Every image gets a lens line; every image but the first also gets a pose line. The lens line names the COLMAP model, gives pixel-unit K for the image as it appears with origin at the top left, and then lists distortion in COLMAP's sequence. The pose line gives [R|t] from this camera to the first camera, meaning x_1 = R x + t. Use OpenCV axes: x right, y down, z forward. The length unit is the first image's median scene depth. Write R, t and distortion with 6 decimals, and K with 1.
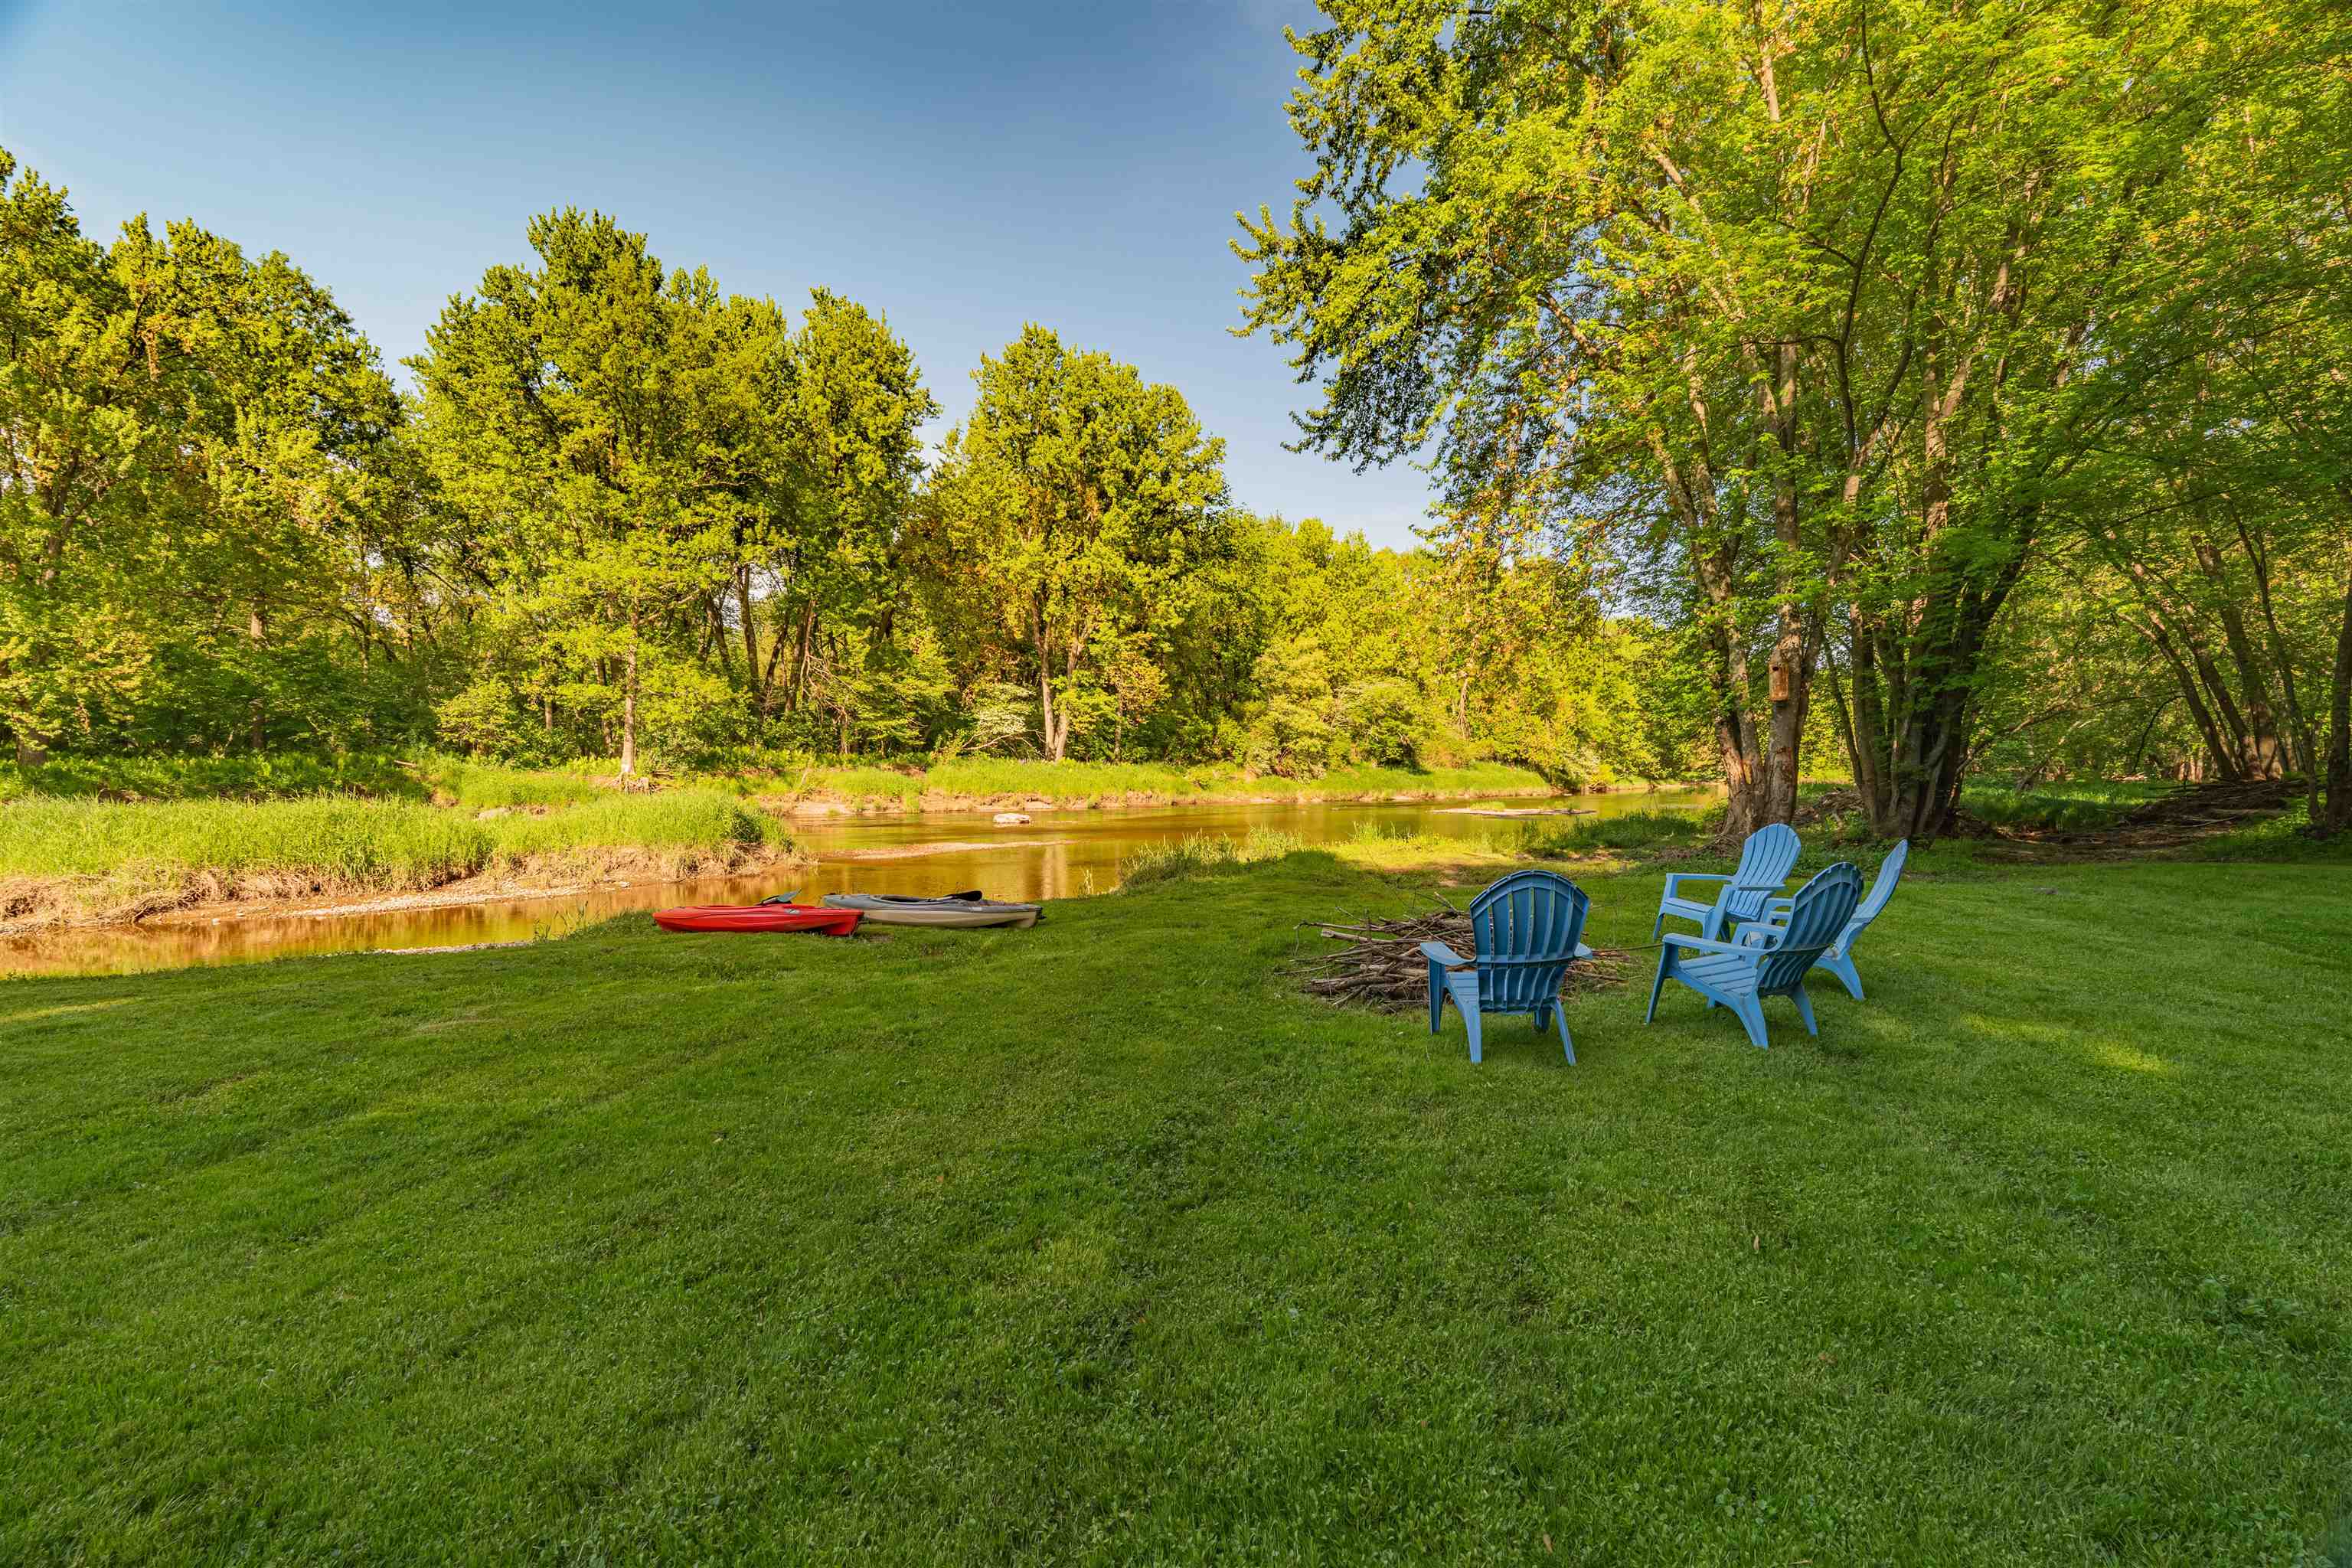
lens RADIAL K [[1025.3, 0, 1176.0], [0, 1025.3, 784.0], [0, 0, 1]] dist [-0.004579, 0.000519]
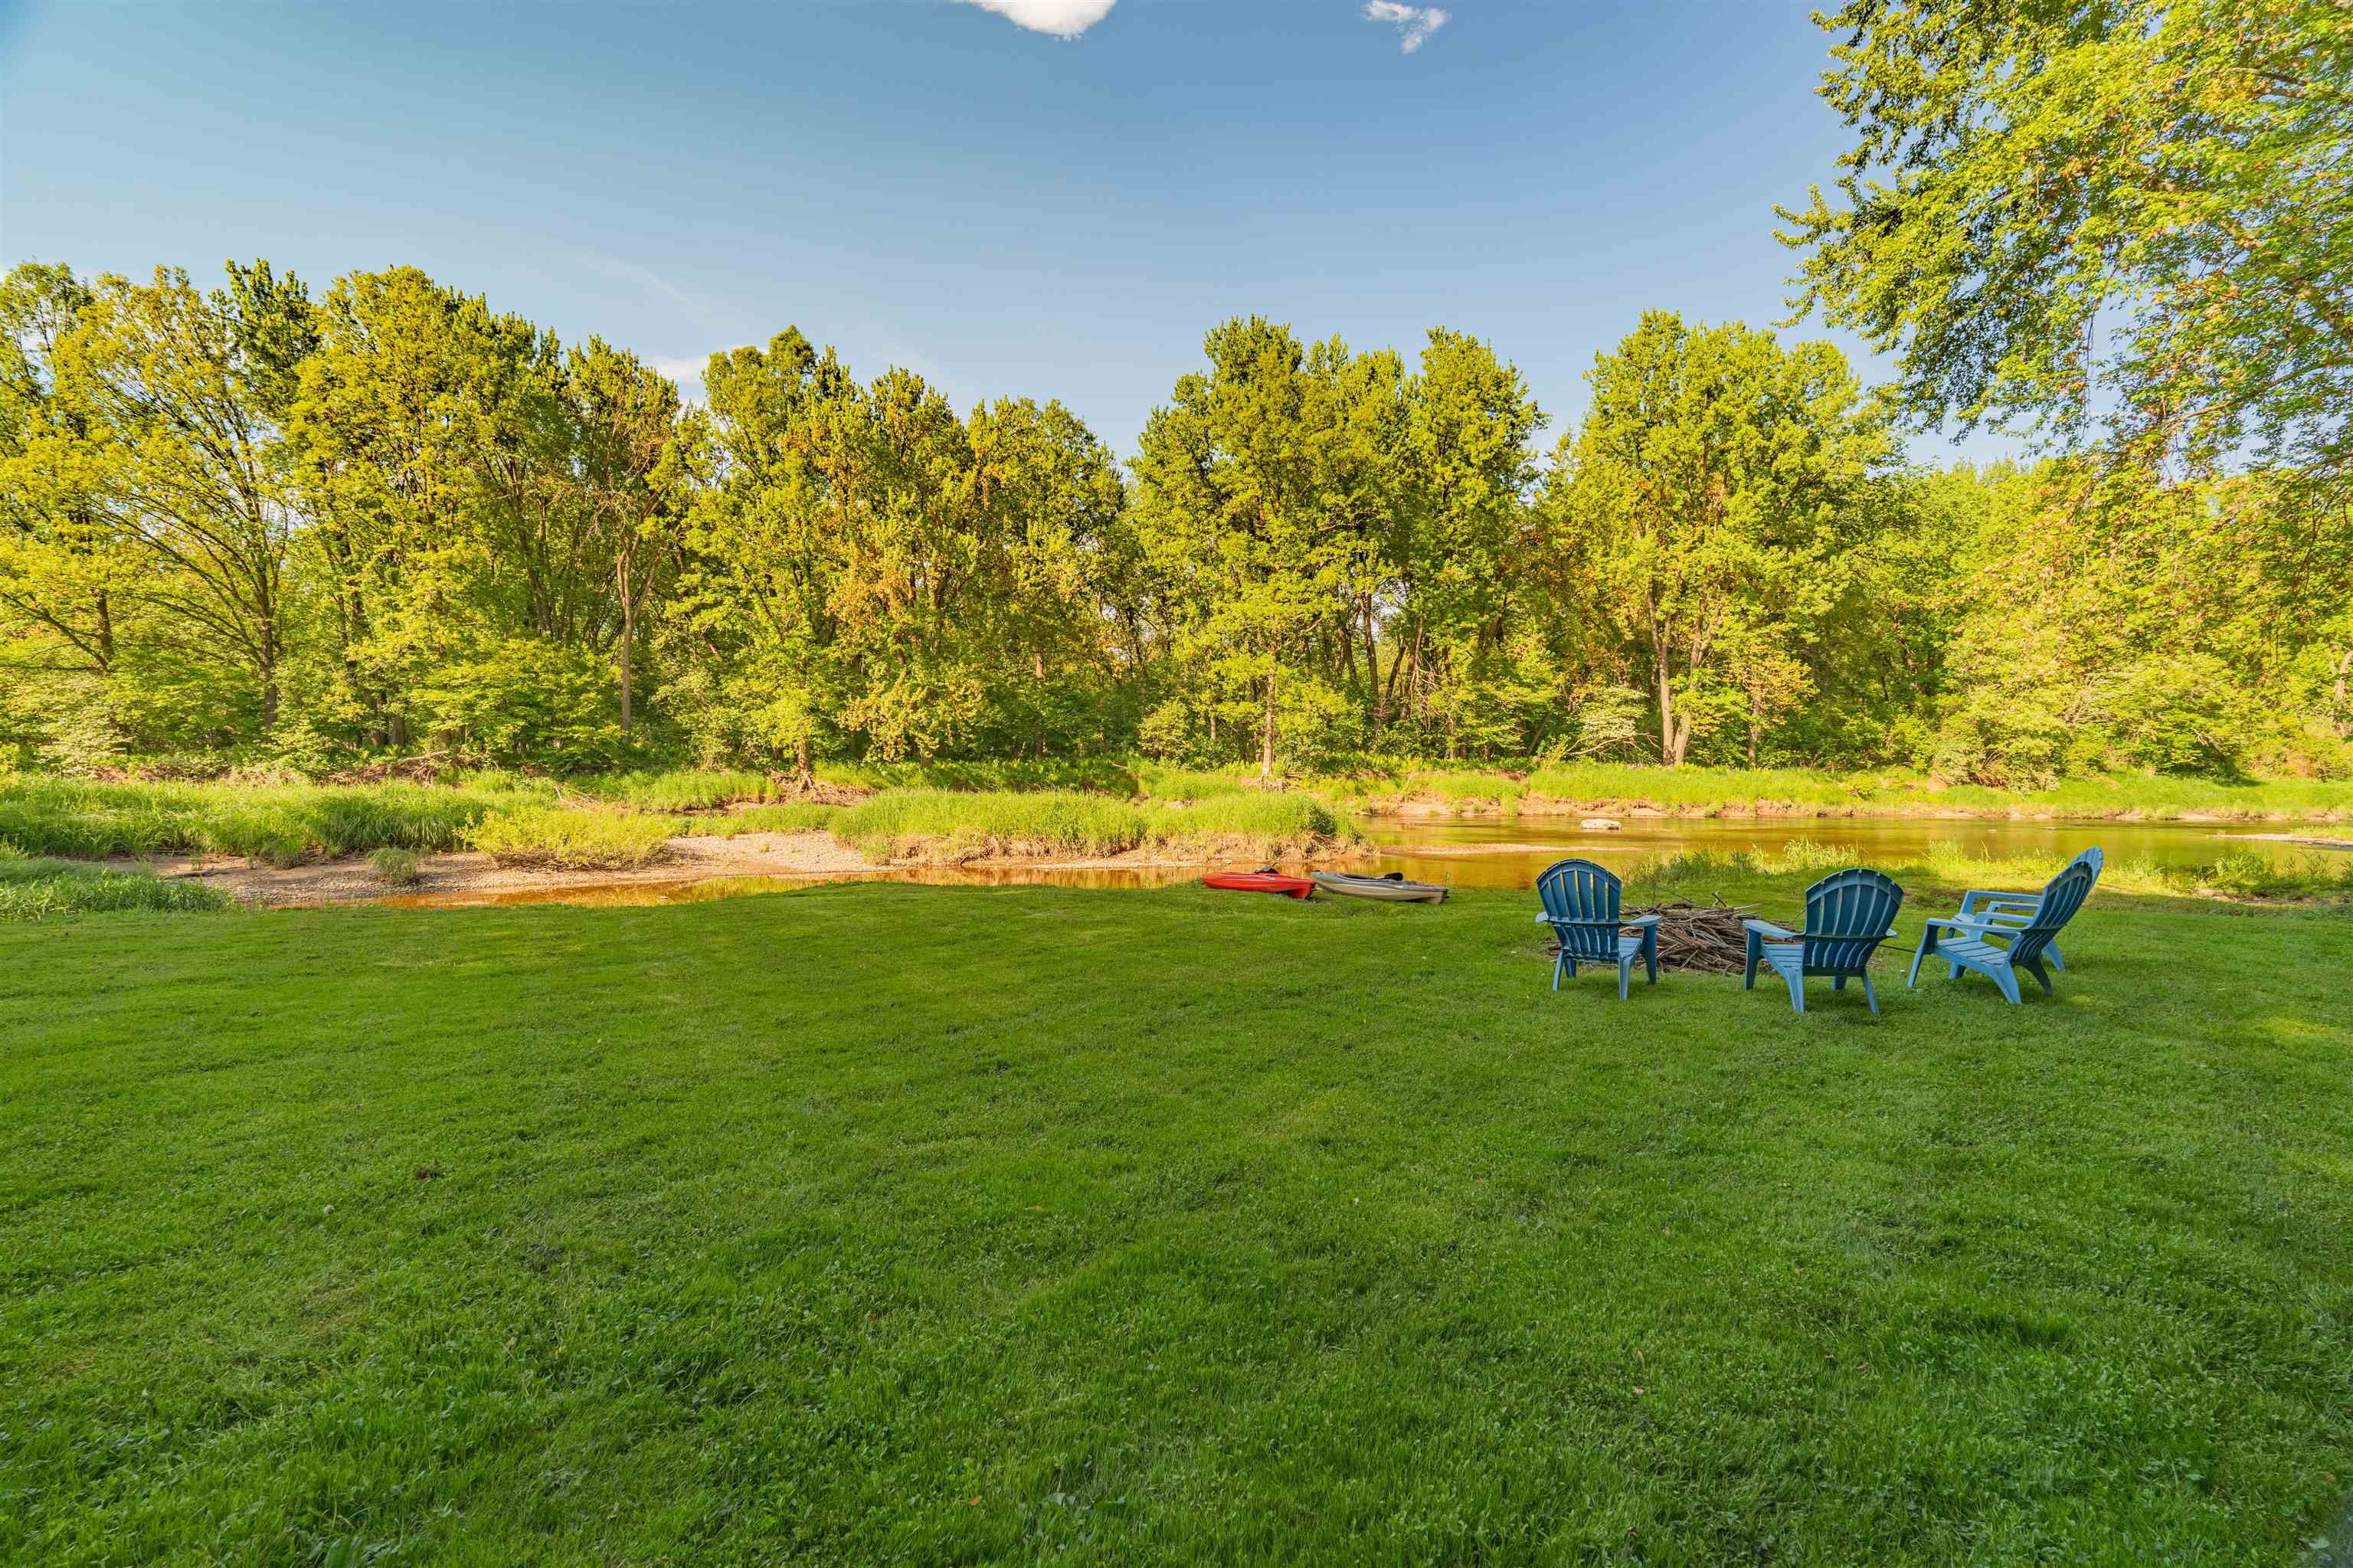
lens RADIAL K [[1025.8, 0, 1176.5], [0, 1025.8, 784.0], [0, 0, 1]] dist [-0.004579, 0.000519]
pose [[0.818980, 0.014552, -0.573638, 0.061555], [-0.015744, 0.999872, 0.002887, -0.001501], [0.573606, 0.006667, 0.819104, -0.044477]]
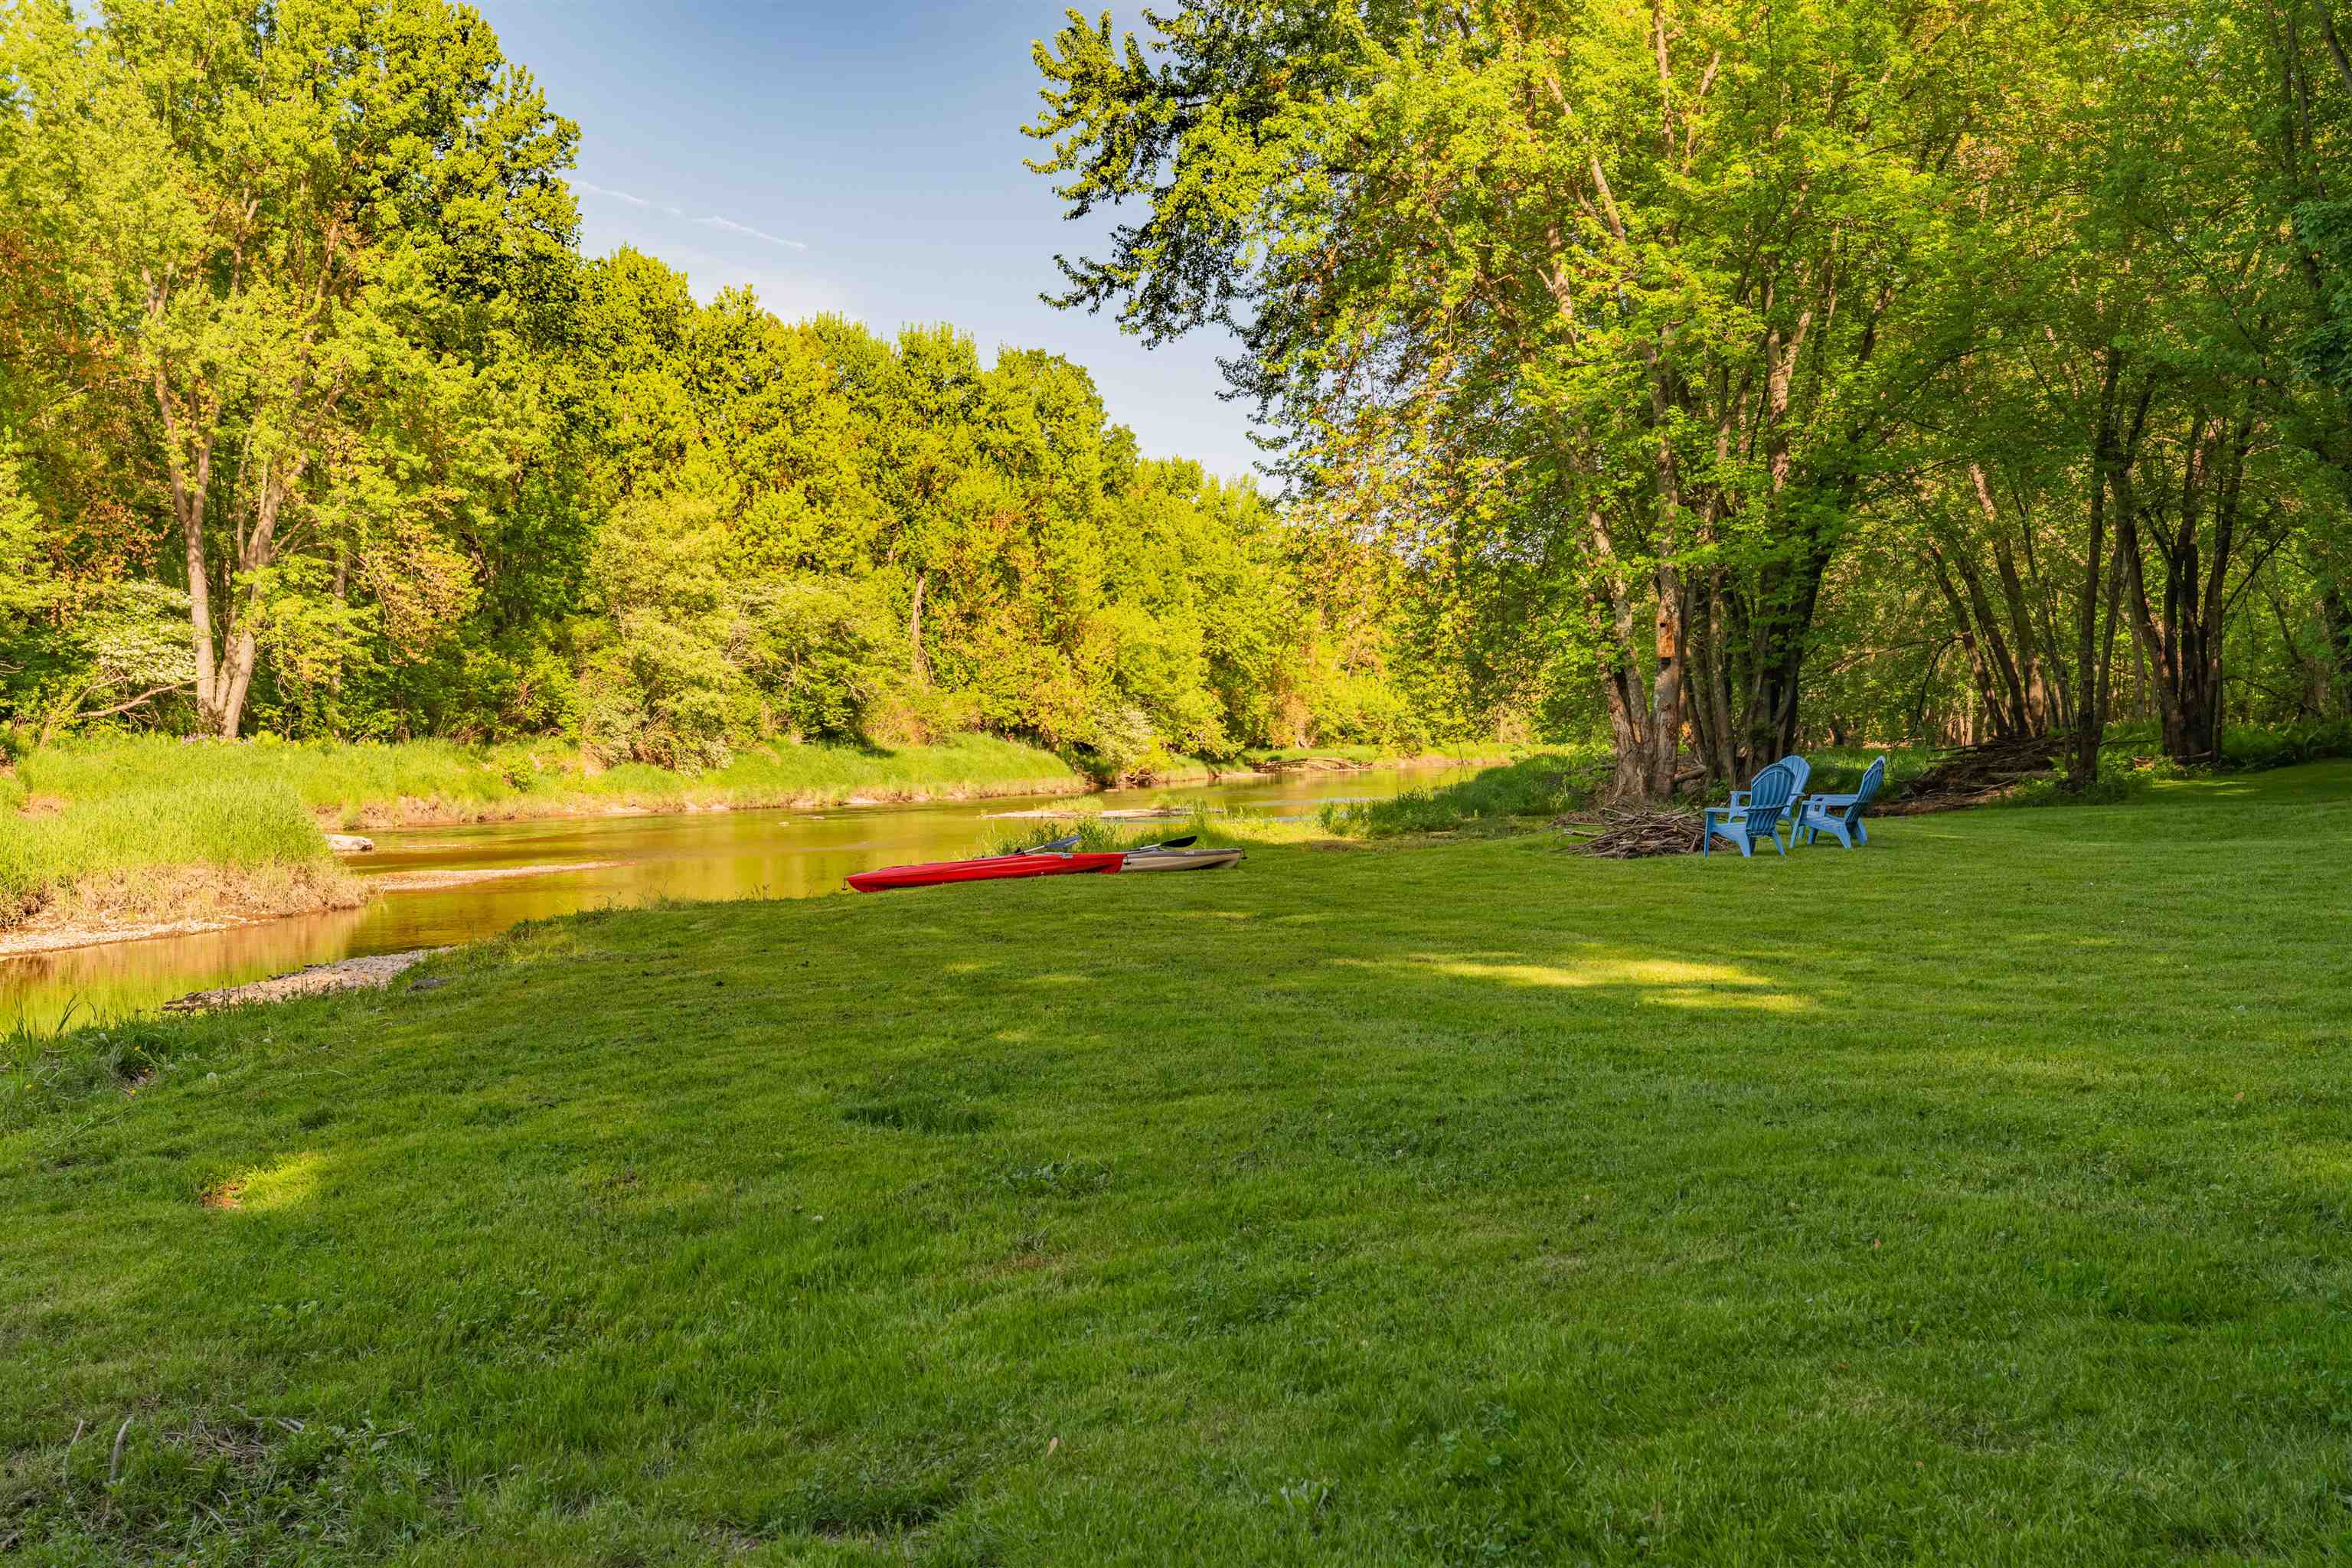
lens RADIAL K [[2305.1, 0, 1176.0], [0, 2305.1, 784.0], [0, 0, 1]] dist [0.010540, 0.001271]
pose [[0.897666, -0.021260, 0.440164, -0.249483], [0.022052, 0.999751, 0.003316, 0.006975], [-0.440125, 0.006729, 0.897911, -0.240075]]
